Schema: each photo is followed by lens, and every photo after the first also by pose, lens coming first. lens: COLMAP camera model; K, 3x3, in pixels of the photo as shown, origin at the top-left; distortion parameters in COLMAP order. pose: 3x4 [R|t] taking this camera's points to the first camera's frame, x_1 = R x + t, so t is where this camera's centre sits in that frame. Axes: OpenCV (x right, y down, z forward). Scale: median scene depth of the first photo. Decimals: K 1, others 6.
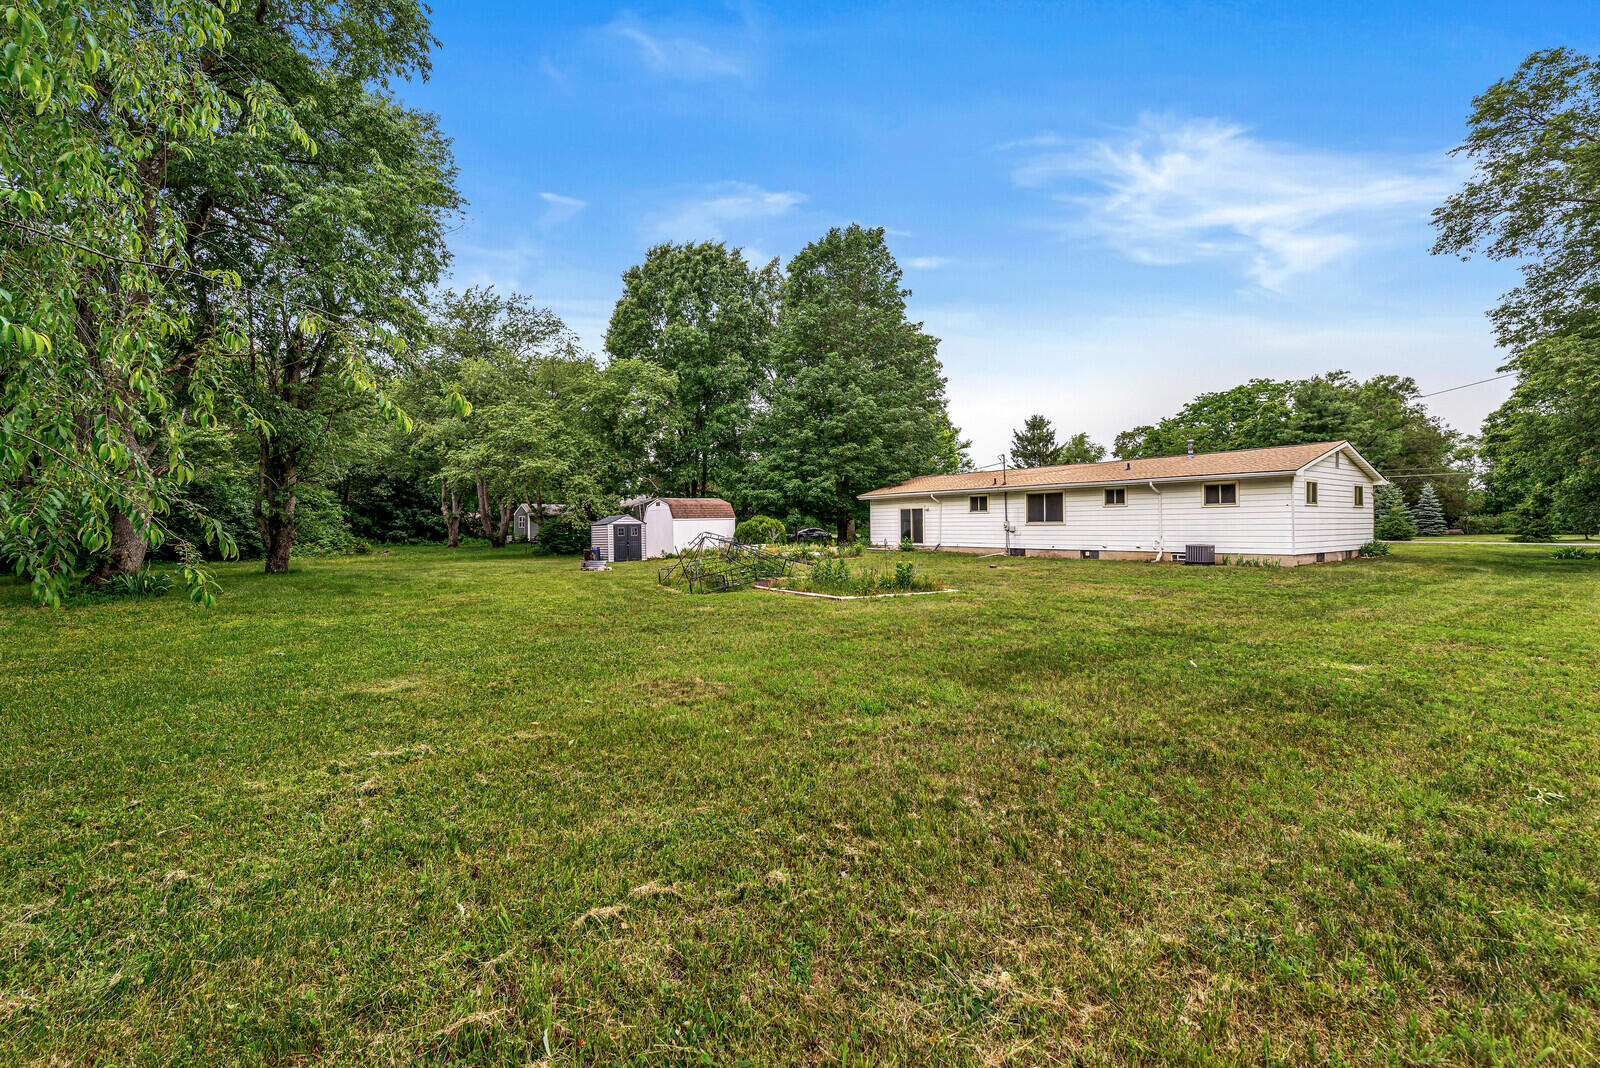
lens RADIAL K [[692.4, 0, 798.6], [0, 692.4, 528.6], [0, 0, 1]] dist [0.001265, 0.000154]
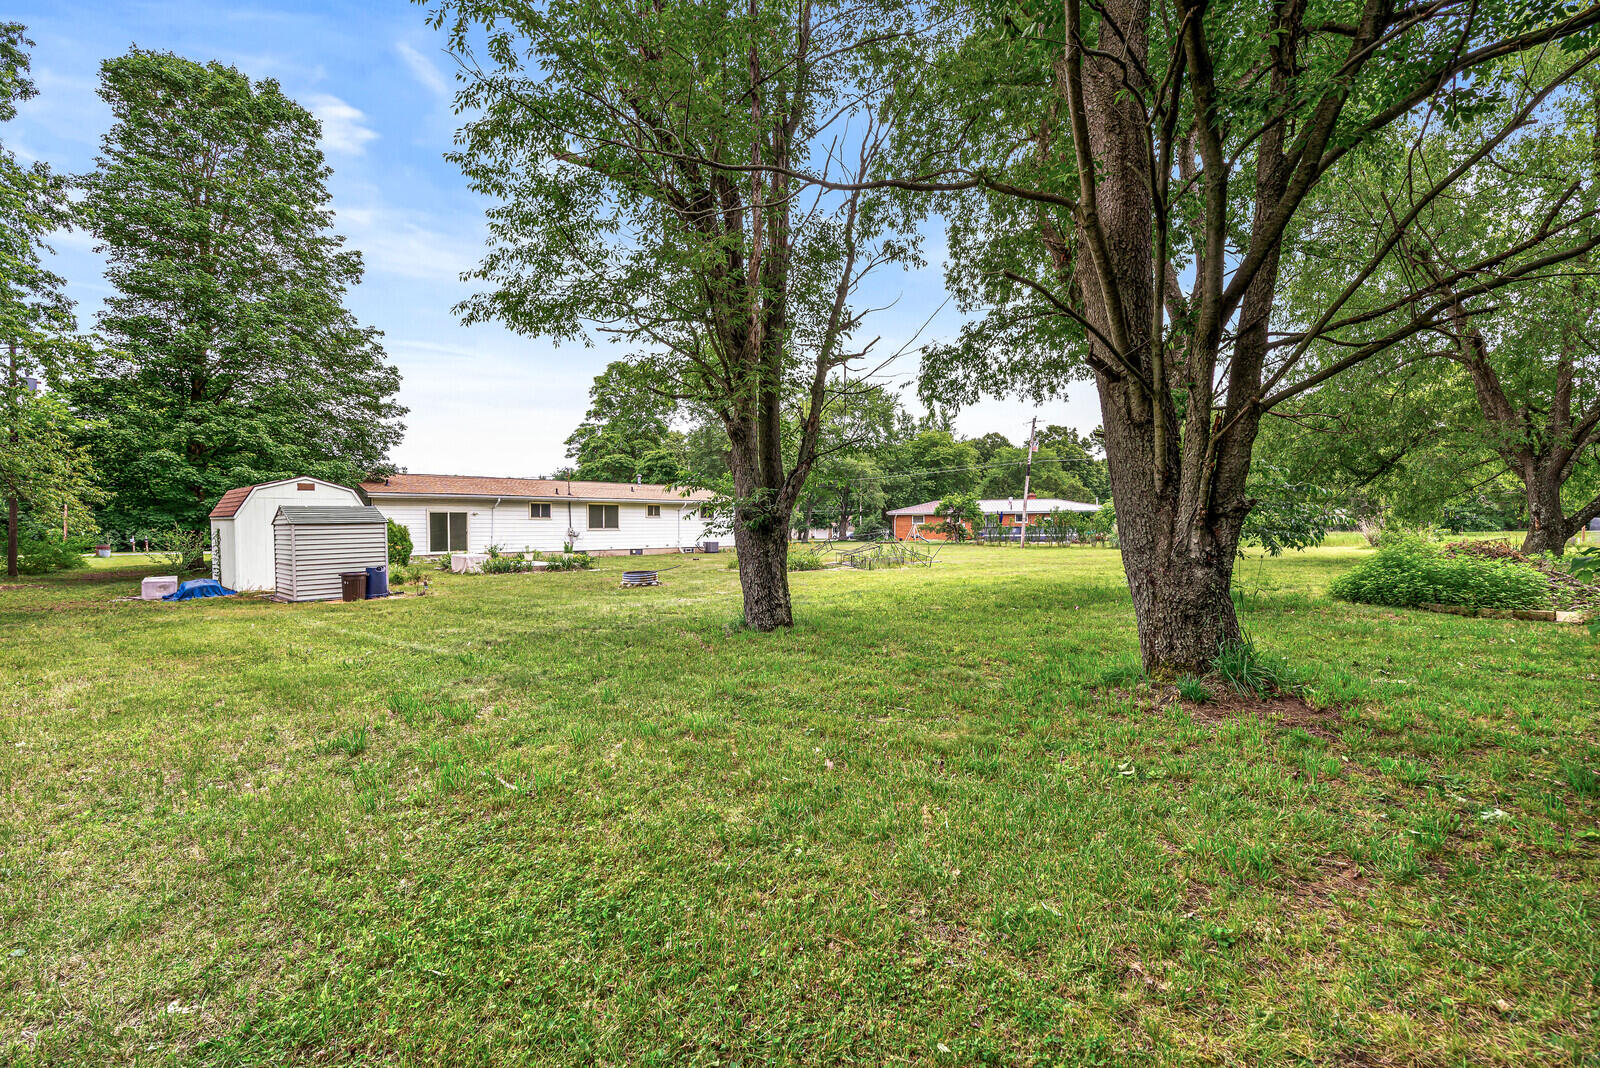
lens RADIAL K [[692.4, 0, 798.6], [0, 692.4, 528.6], [0, 0, 1]] dist [0.001265, 0.000154]
pose [[-0.136163, 0.011206, 0.990623, -0.908735], [0.014626, 0.999850, -0.009301, 0.008123], [-0.990578, 0.013222, -0.136306, 0.807974]]
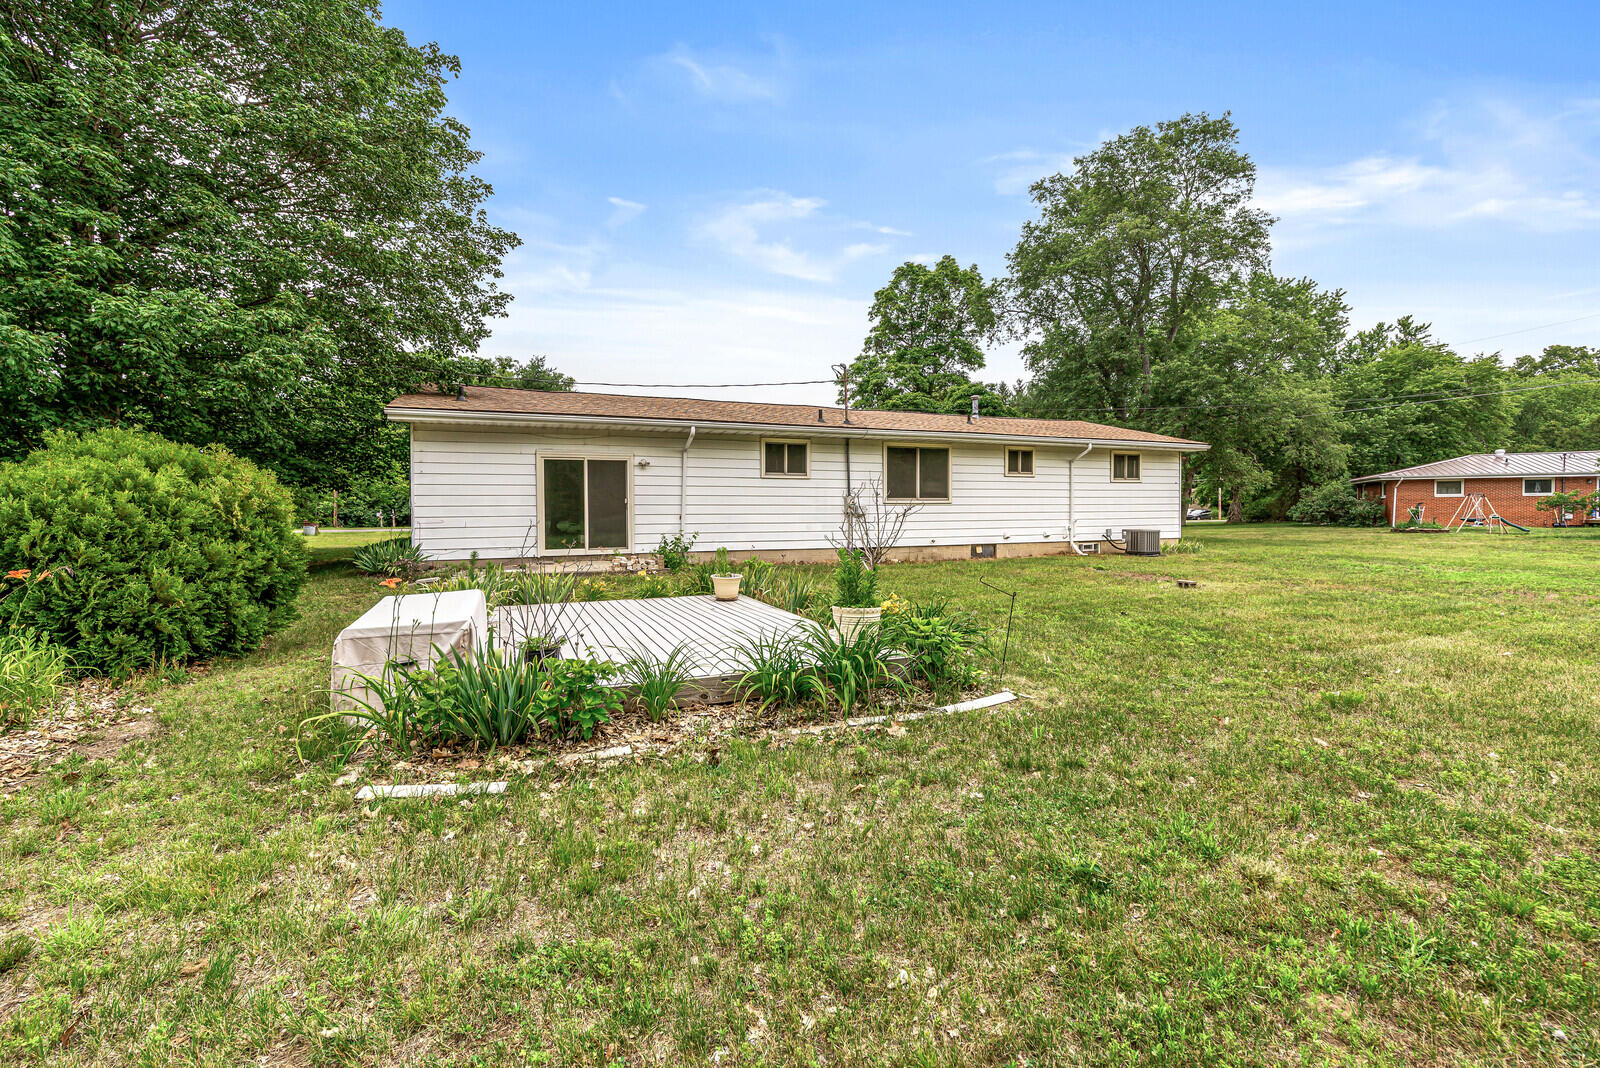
lens RADIAL K [[692.4, 0, 798.6], [0, 692.4, 528.6], [0, 0, 1]] dist [0.001265, 0.000154]
pose [[0.238484, -0.021286, 0.970913, -0.215516], [0.006572, 0.999772, 0.020305, 0.002870], [-0.971124, 0.001538, 0.238570, 0.942654]]
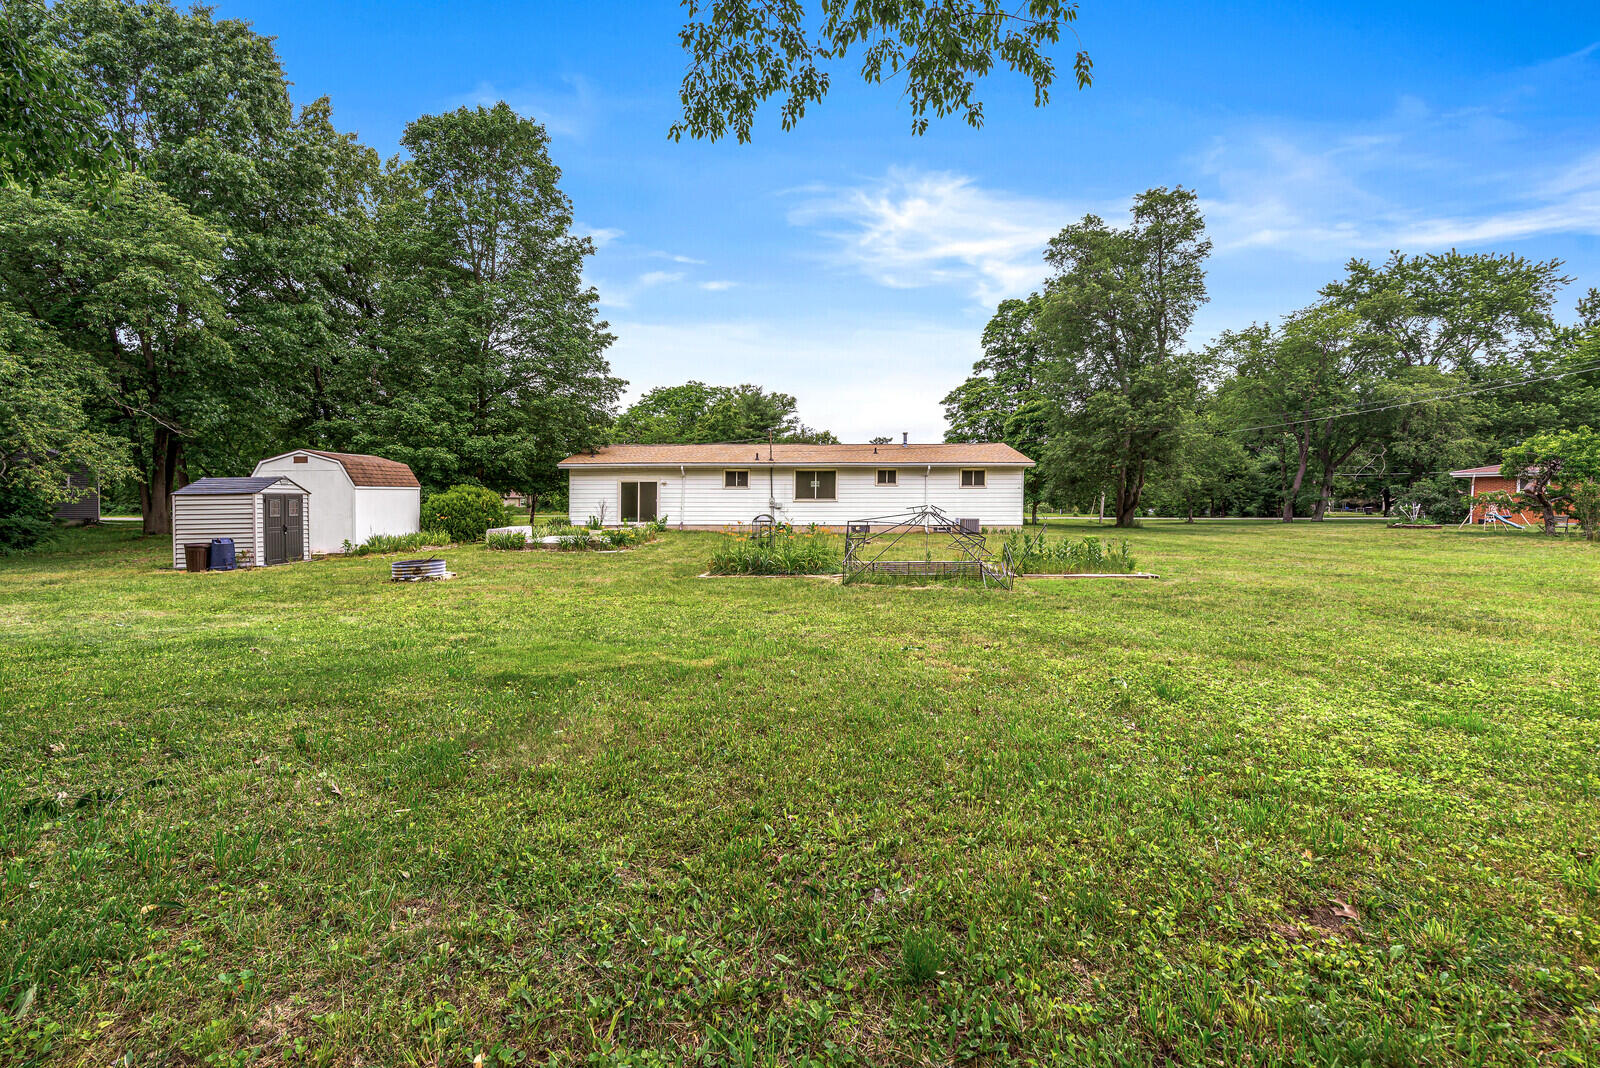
lens RADIAL K [[692.4, 0, 798.6], [0, 692.4, 528.6], [0, 0, 1]] dist [0.001265, 0.000154]
pose [[0.605921, -0.023256, 0.795185, -0.469141], [-0.000497, 0.999561, 0.029611, 0.003921], [-0.795524, -0.018338, 0.605644, 0.389926]]
